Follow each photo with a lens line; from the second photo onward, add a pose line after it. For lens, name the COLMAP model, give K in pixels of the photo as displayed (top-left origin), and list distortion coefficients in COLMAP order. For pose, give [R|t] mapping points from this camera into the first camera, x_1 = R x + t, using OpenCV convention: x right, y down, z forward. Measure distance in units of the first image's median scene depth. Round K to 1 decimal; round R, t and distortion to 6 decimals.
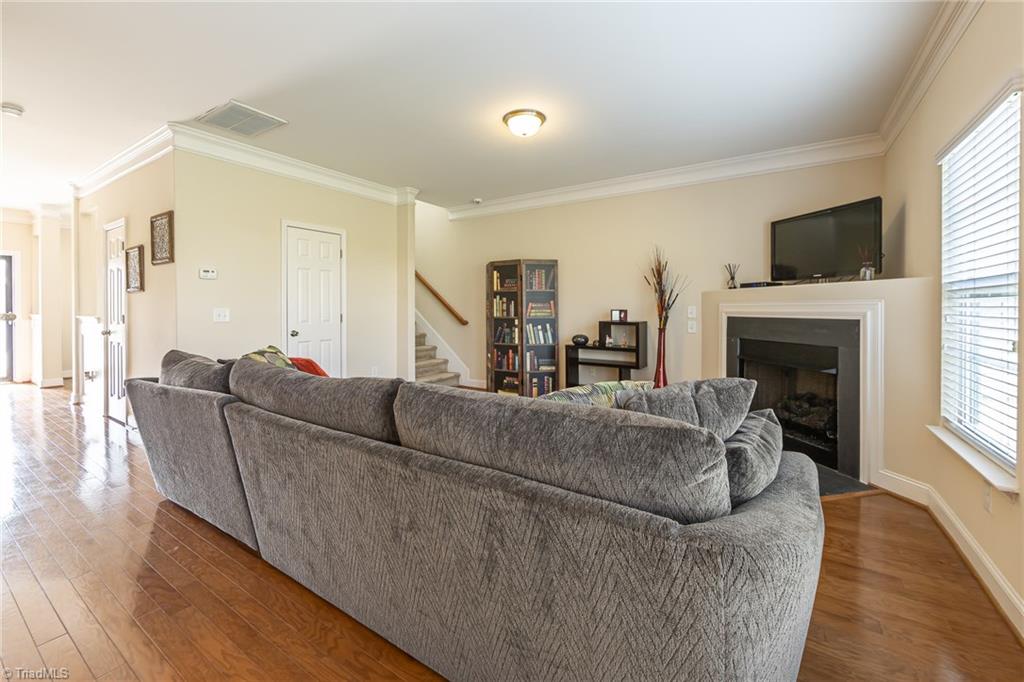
lens RADIAL K [[409.2, 0, 511.9], [0, 409.2, 312.1], [0, 0, 1]] dist [0.000660, 0.000036]
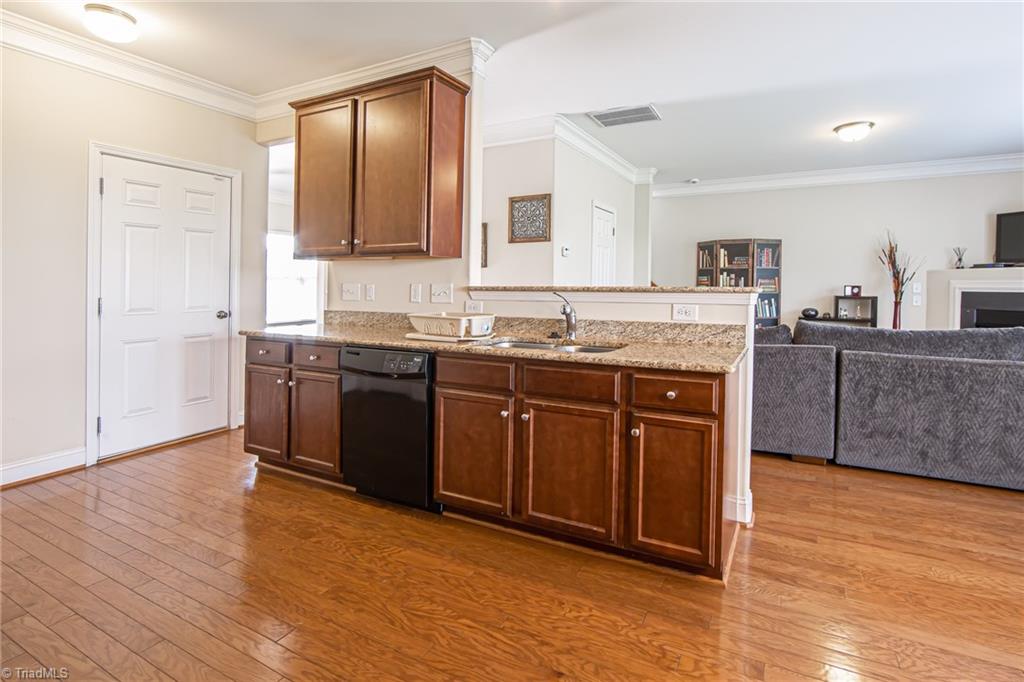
lens RADIAL K [[474.2, 0, 563.9], [0, 474.2, 297.6], [0, 0, 1]] dist [-0.002733, -0.000407]
pose [[0.990807, 0.000030, 0.135285, -0.697399], [-0.002722, 0.999802, 0.019715, 0.003412], [-0.135257, -0.019902, 0.990611, -0.189843]]
